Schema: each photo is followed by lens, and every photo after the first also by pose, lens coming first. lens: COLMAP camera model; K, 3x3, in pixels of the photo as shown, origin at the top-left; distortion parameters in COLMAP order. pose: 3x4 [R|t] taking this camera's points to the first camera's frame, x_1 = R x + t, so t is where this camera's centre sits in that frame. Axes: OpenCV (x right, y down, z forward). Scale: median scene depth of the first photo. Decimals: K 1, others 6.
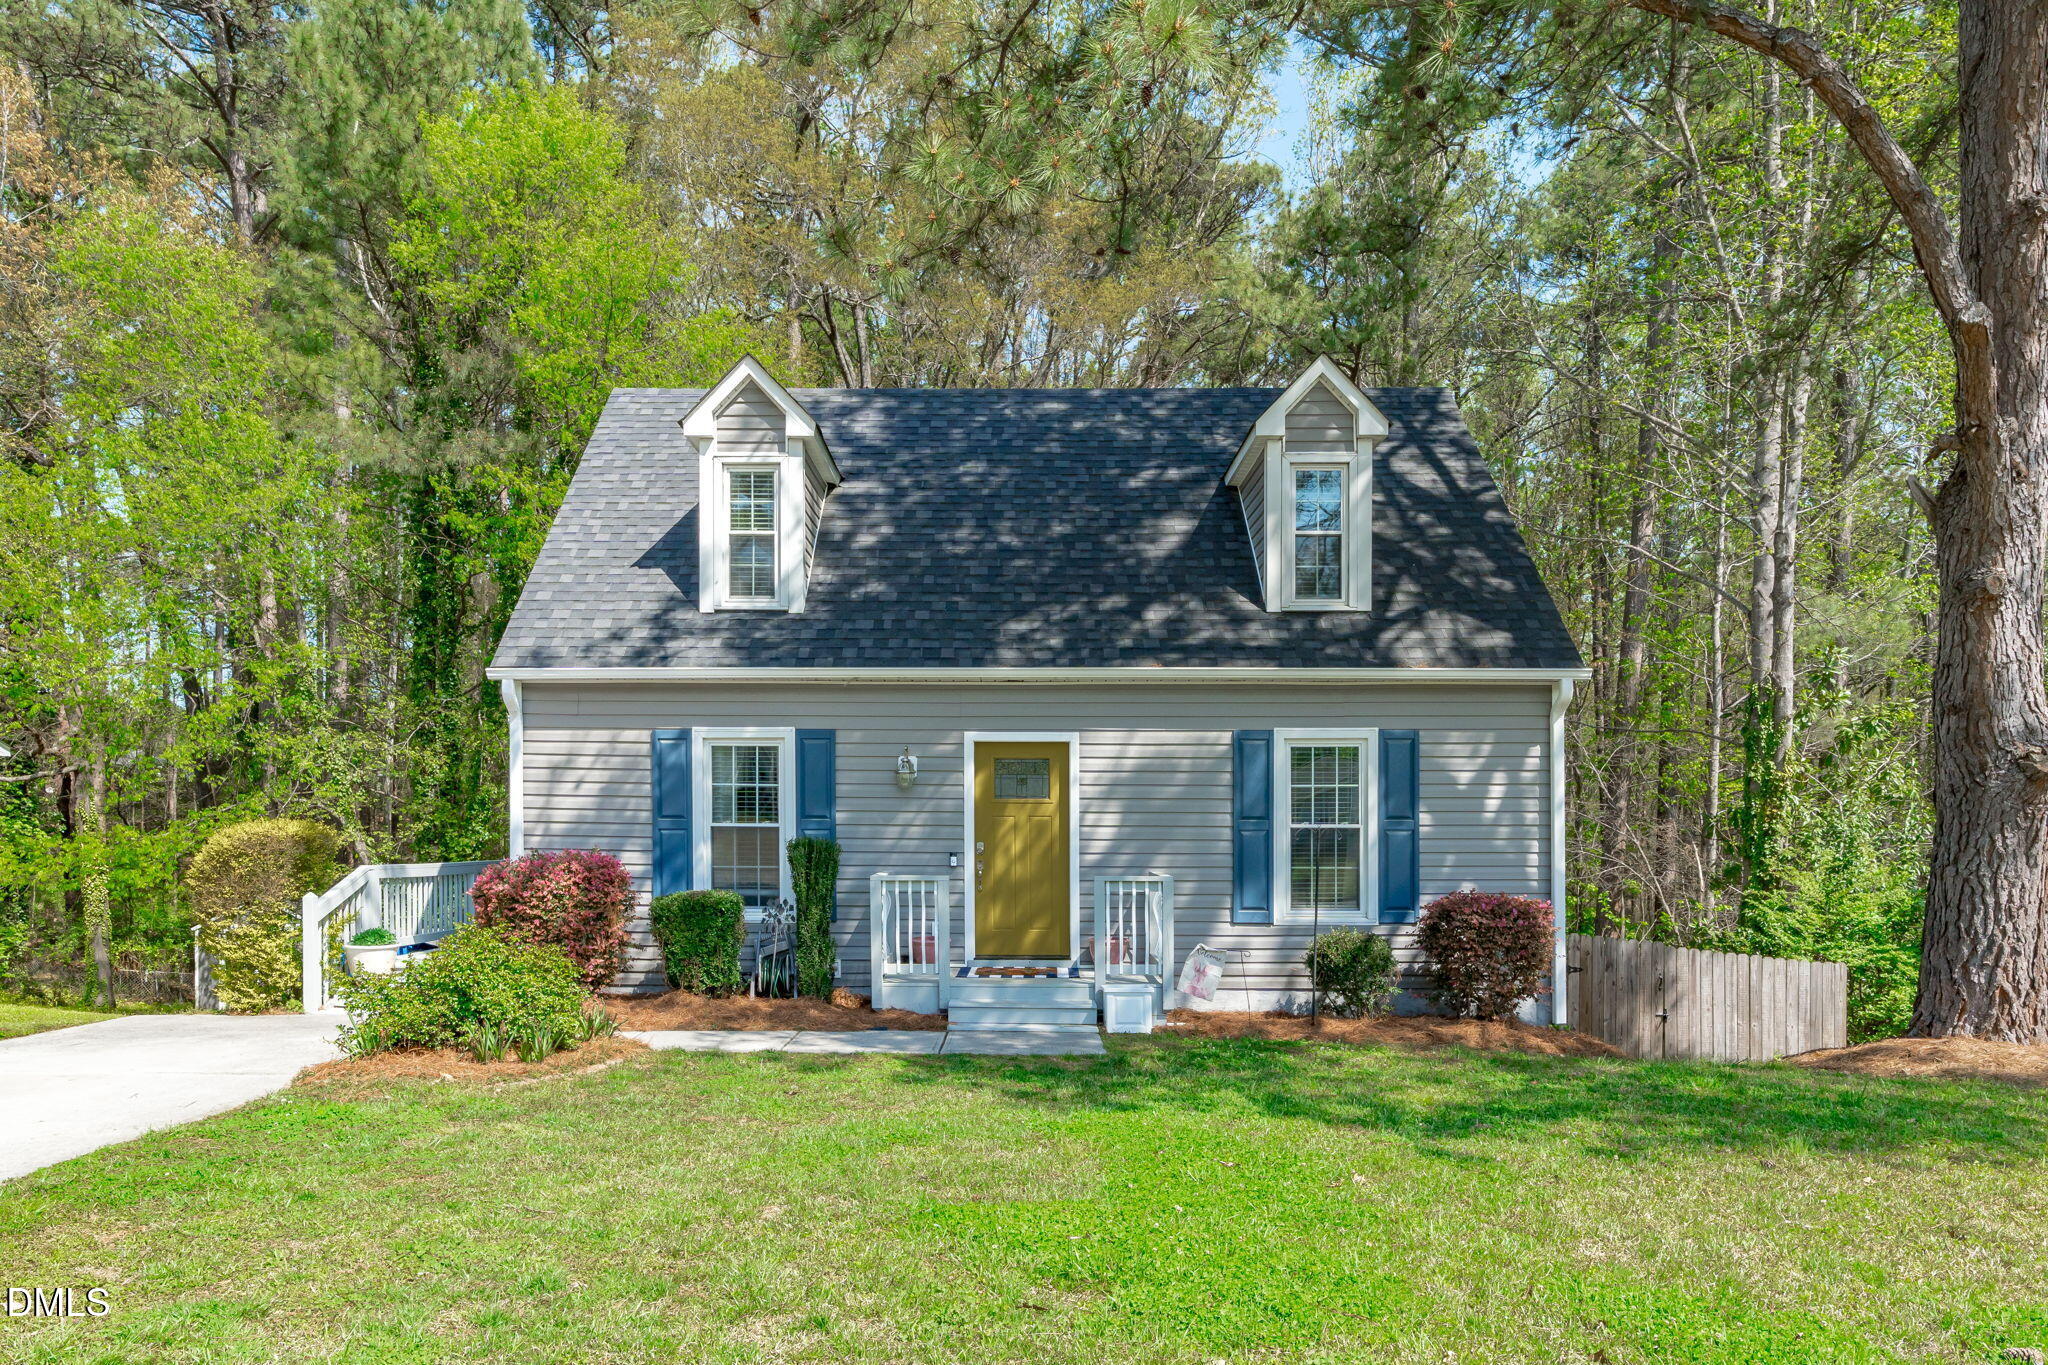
lens RADIAL K [[1266.3, 0, 1042.9], [0, 1266.3, 844.0], [0, 0, 1]] dist [-0.000706, 0.001590]
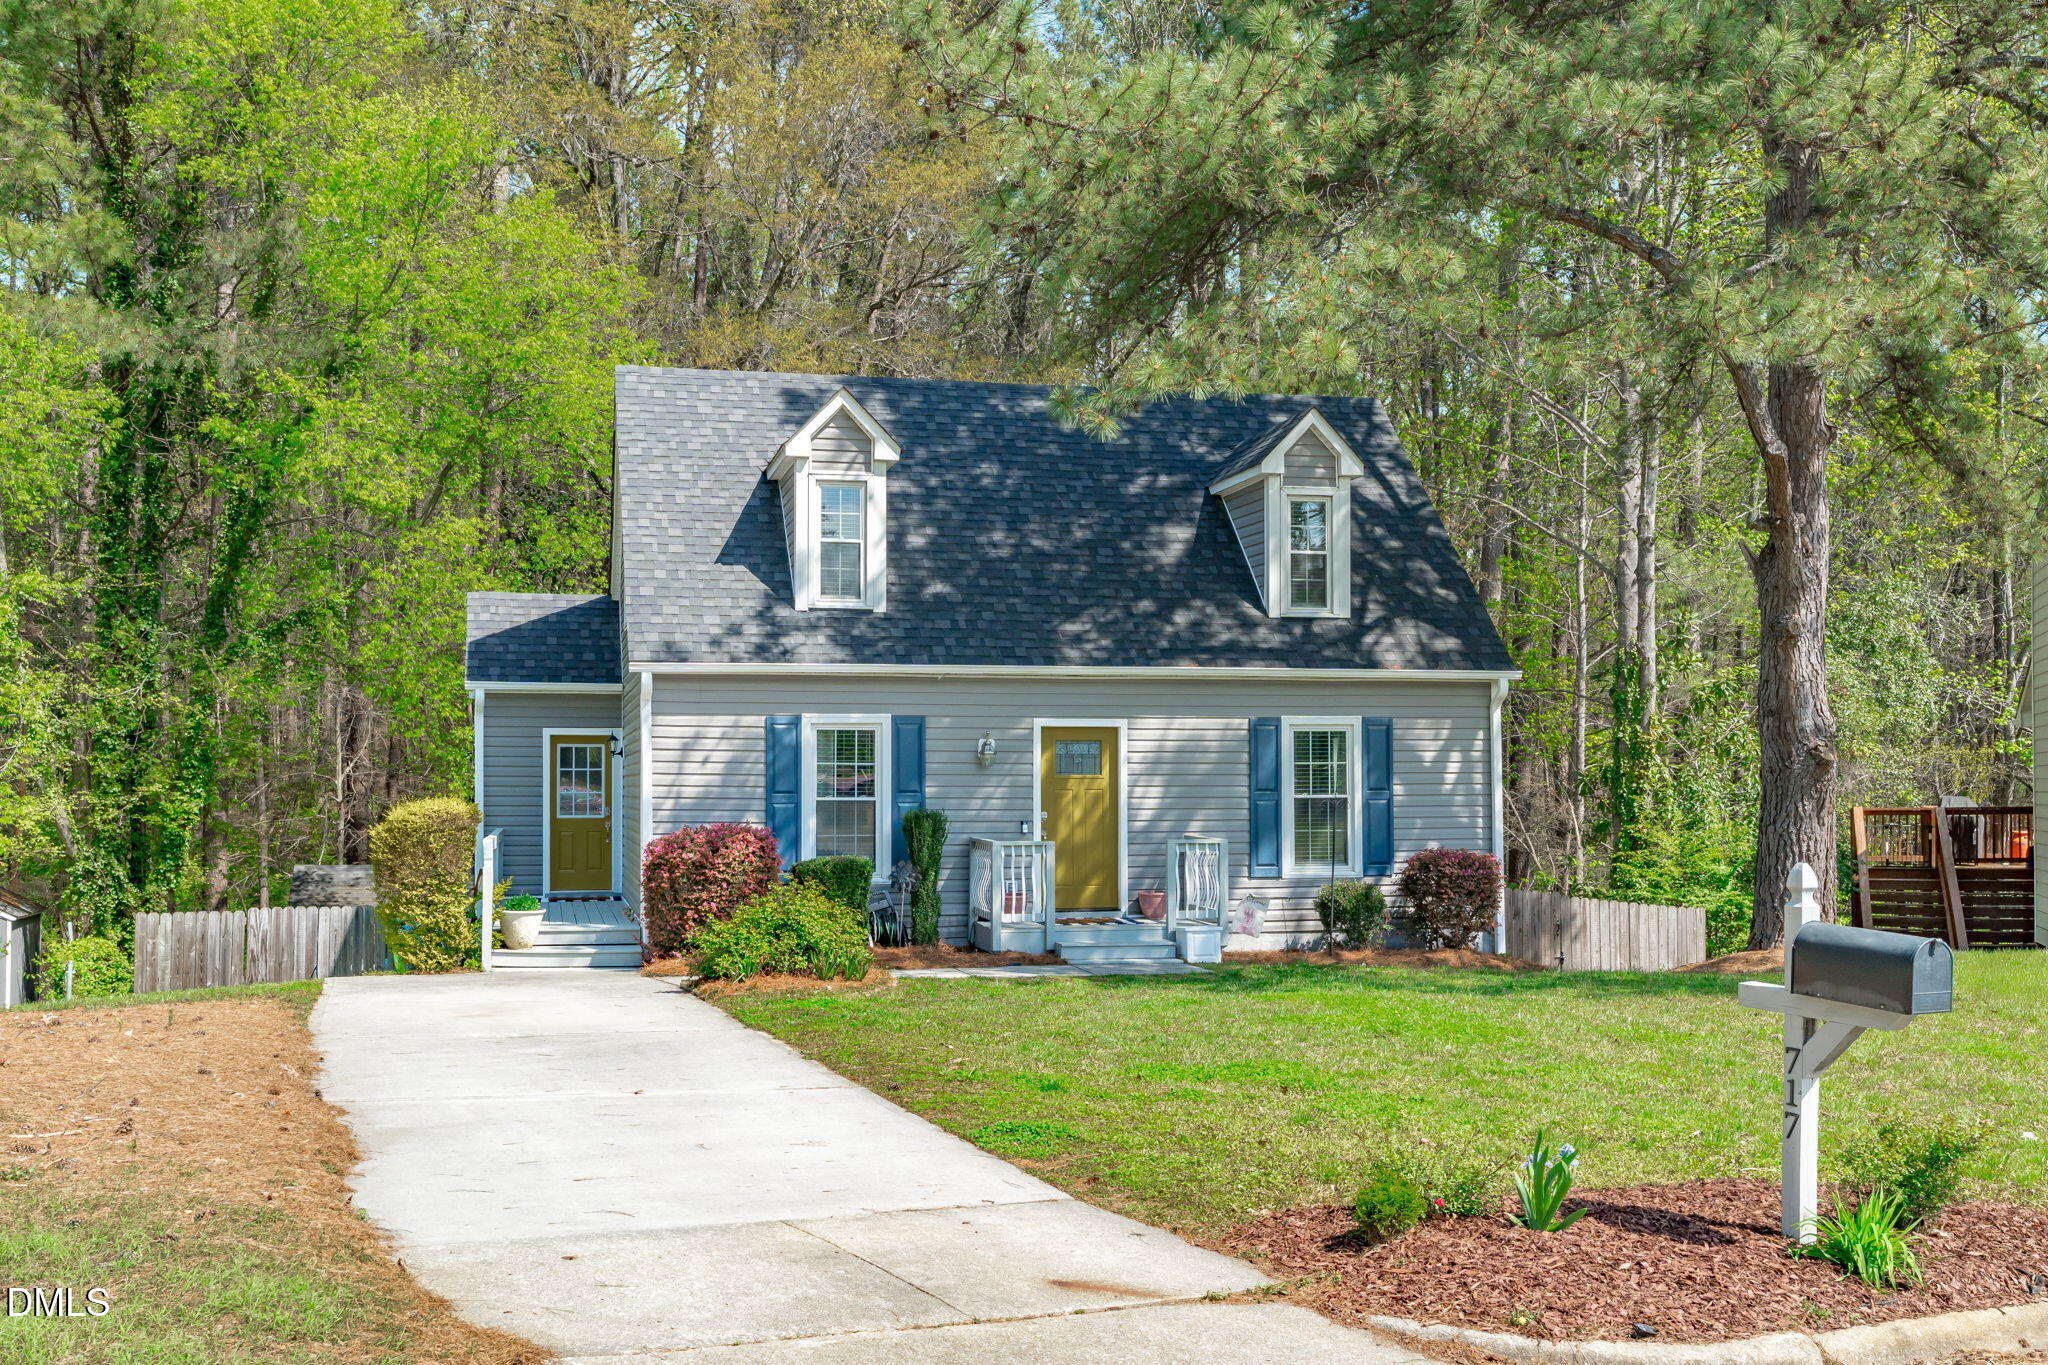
lens RADIAL K [[1989.0, 0, 1030.8], [0, 1989.0, 721.6], [0, 0, 1]] dist [0.012635, 0.010537]
pose [[0.970633, 0.002047, 0.240557, -0.509046], [0.005795, 0.999475, -0.031888, -0.026641], [-0.240496, 0.032346, 0.970111, -0.791403]]
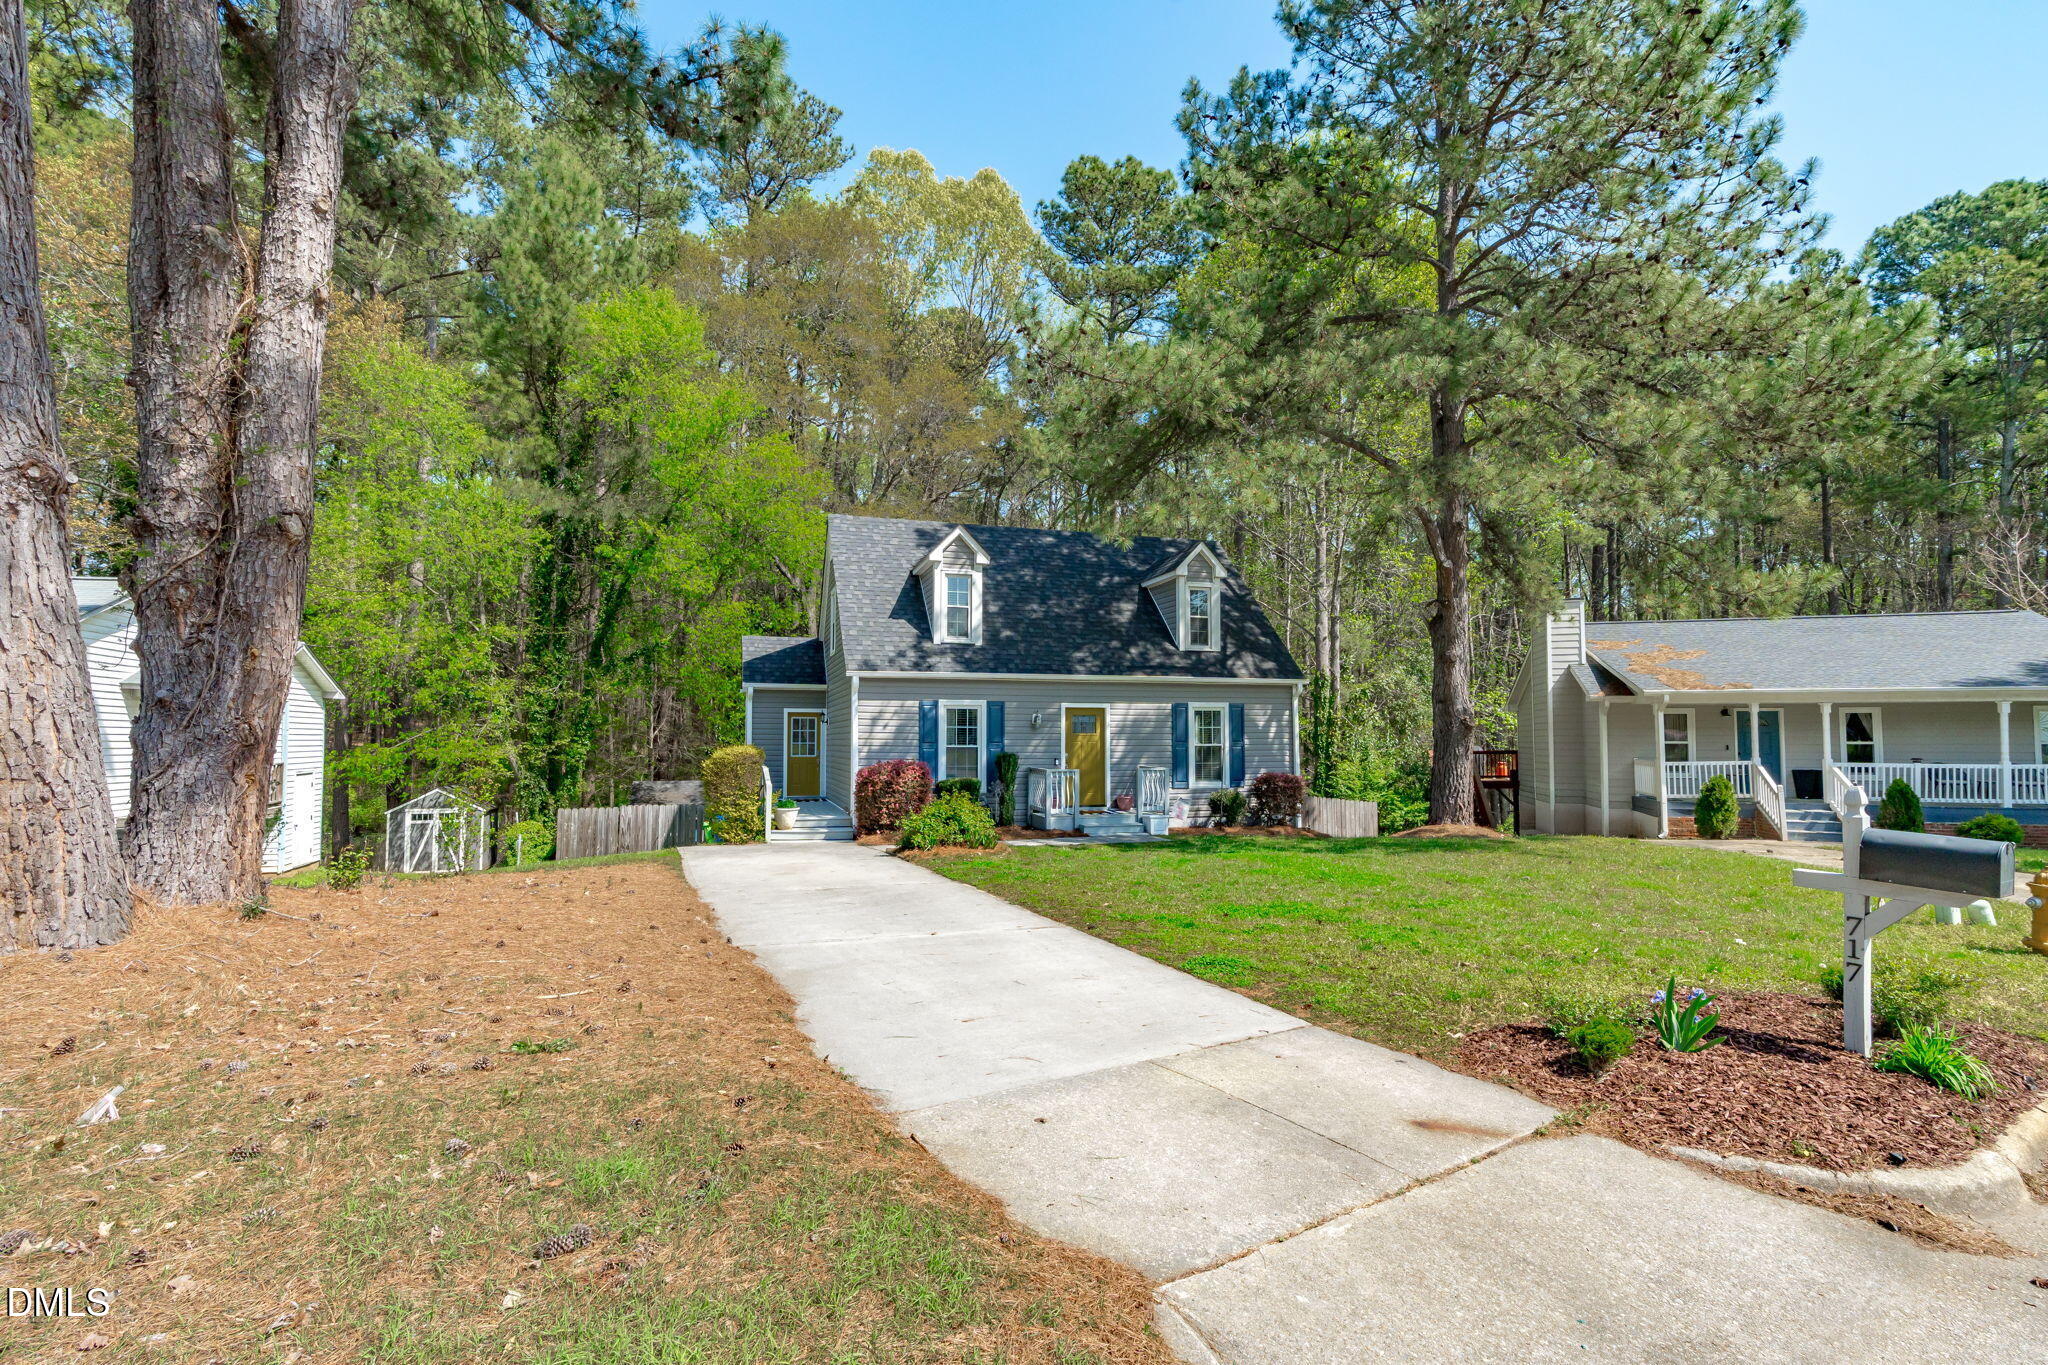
lens RADIAL K [[919.3, 0, 1028.6], [0, 919.3, 682.9], [0, 0, 1]] dist [-0.005657, 0.000174]
pose [[0.950119, 0.014597, 0.311544, -0.611333], [0.005429, 0.997979, -0.063315, -0.022747], [-0.311839, 0.061848, 0.948120, -0.491810]]
